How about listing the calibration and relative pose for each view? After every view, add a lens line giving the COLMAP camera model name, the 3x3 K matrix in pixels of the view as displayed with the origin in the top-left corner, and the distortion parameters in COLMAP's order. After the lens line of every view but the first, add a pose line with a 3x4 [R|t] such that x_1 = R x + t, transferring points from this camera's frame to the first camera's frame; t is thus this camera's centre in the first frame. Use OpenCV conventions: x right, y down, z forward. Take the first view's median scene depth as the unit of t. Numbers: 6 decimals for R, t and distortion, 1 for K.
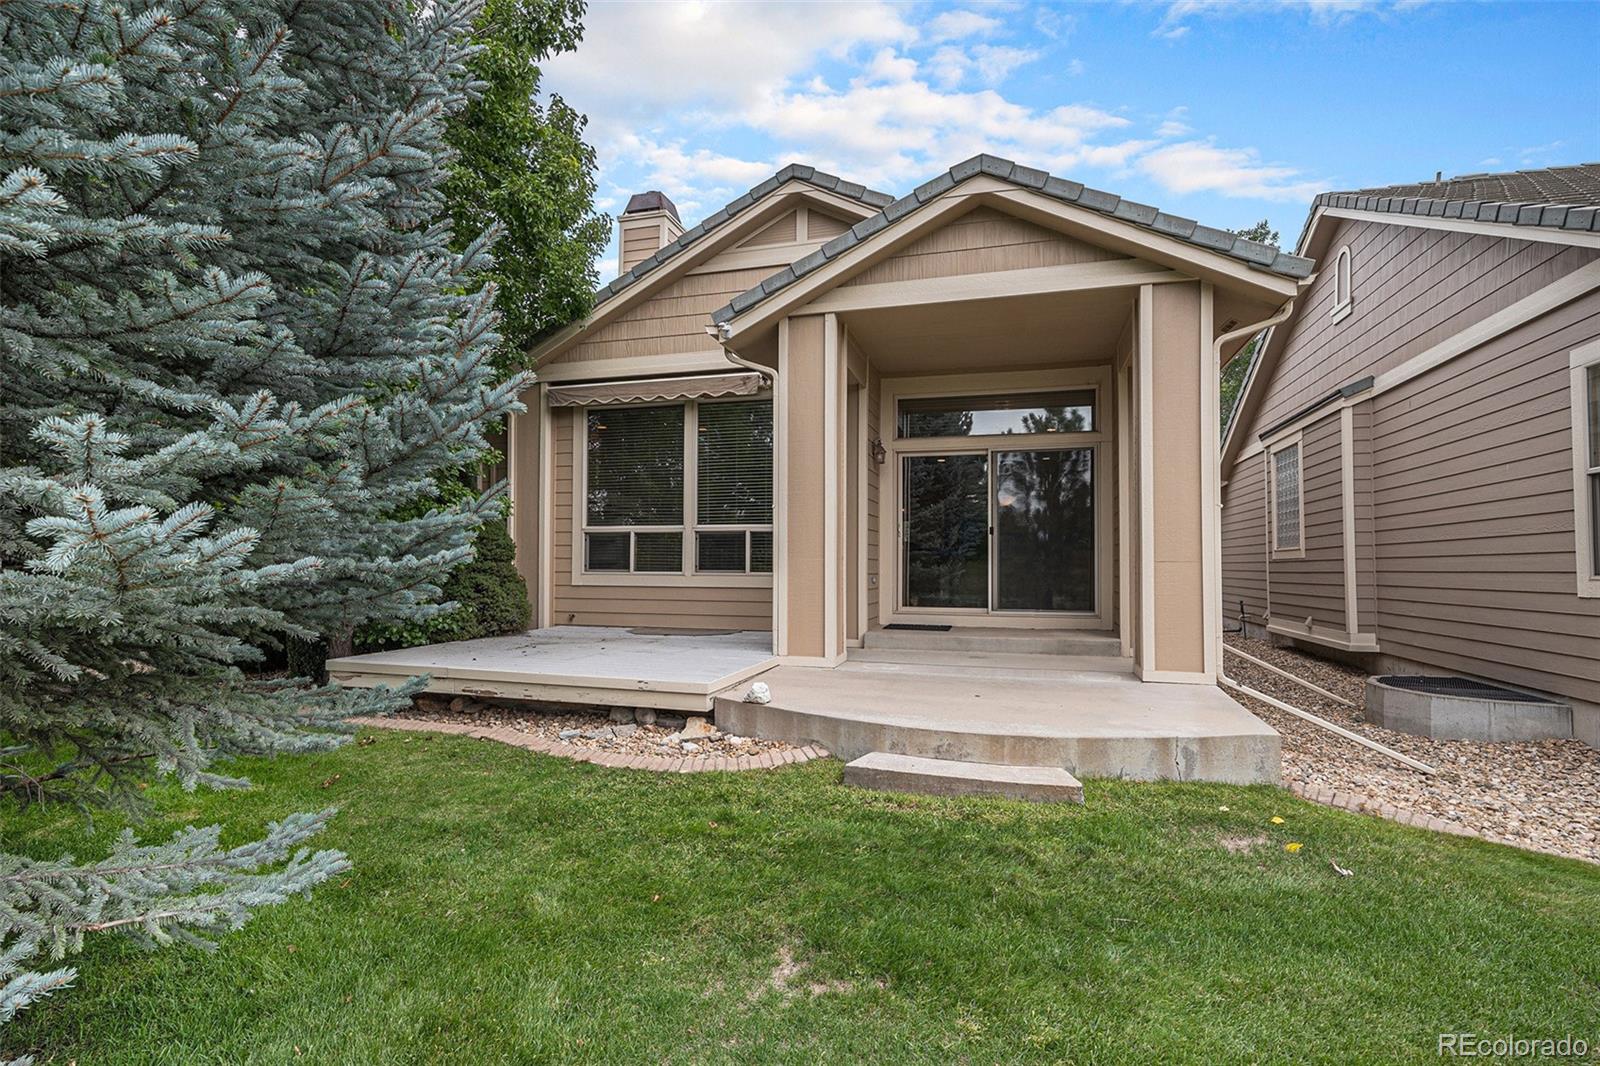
lens RADIAL K [[760.6, 0, 800.8], [0, 760.6, 539.1], [0, 0, 1]] dist [0.015182, -0.002699]
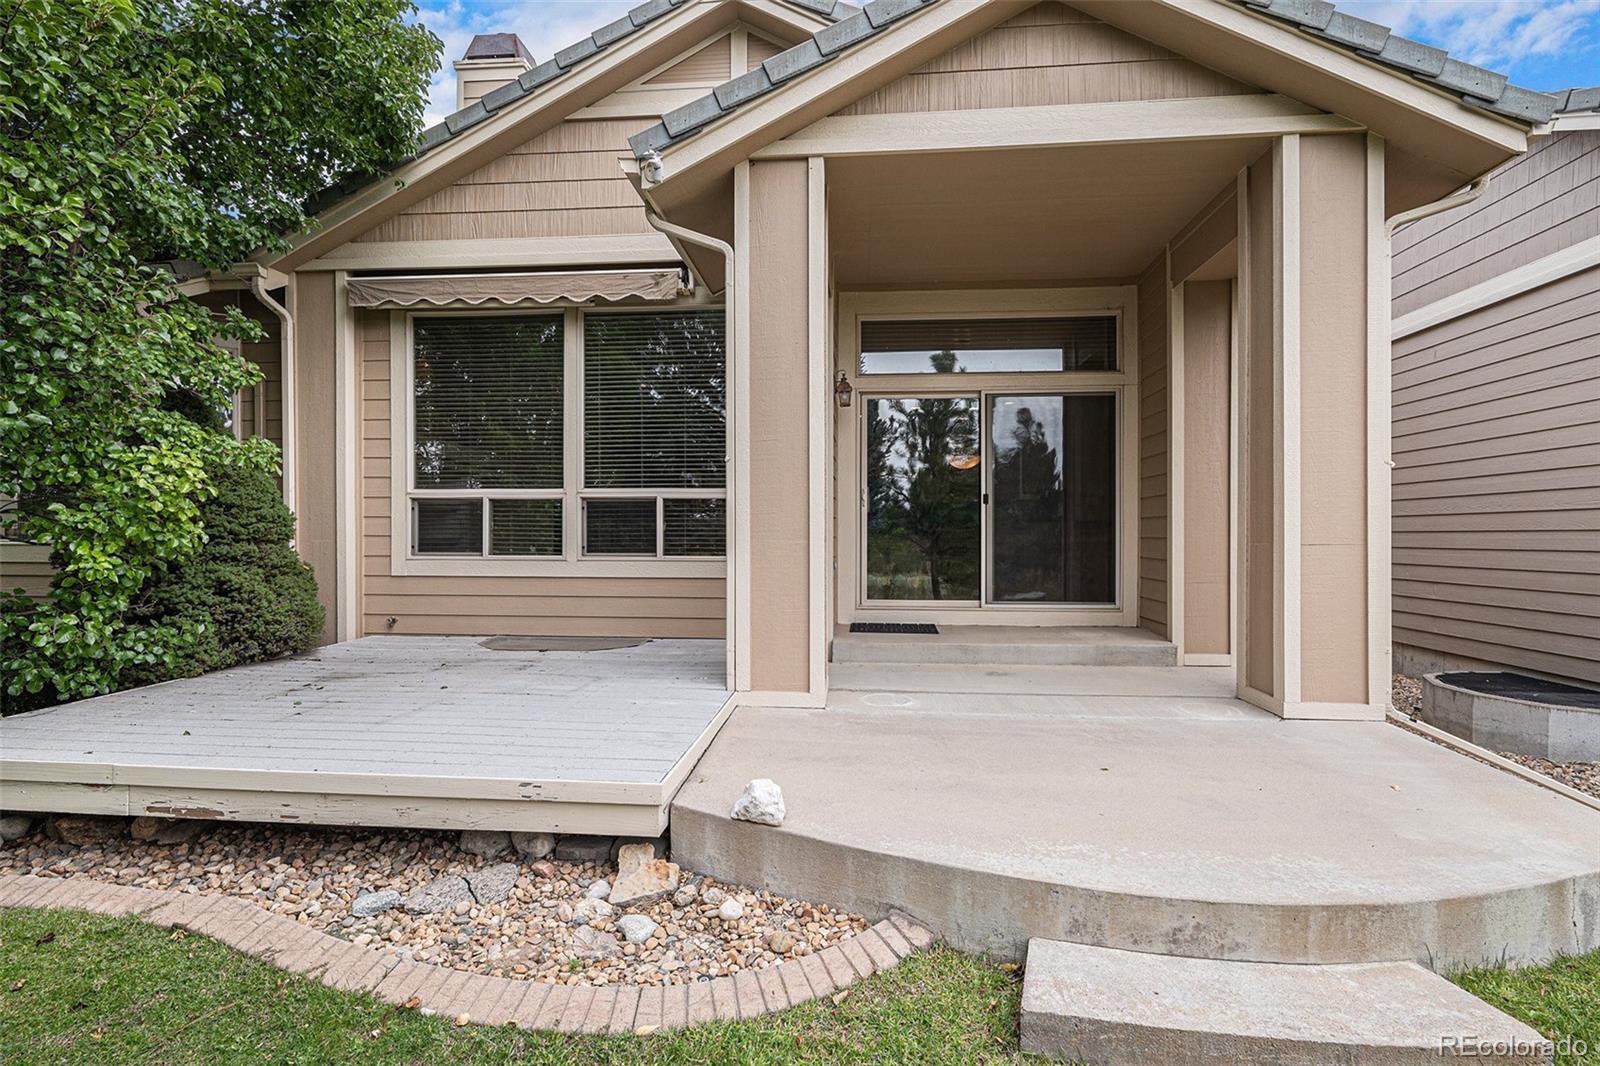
lens RADIAL K [[760.6, 0, 793.2], [0, 760.6, 532.5], [0, 0, 1]] dist [0.015182, -0.002699]
pose [[0.983268, -0.002636, 0.182144, -0.096157], [-0.003058, 0.999516, 0.030971, -0.000357], [-0.182138, -0.031010, 0.982784, 0.354741]]
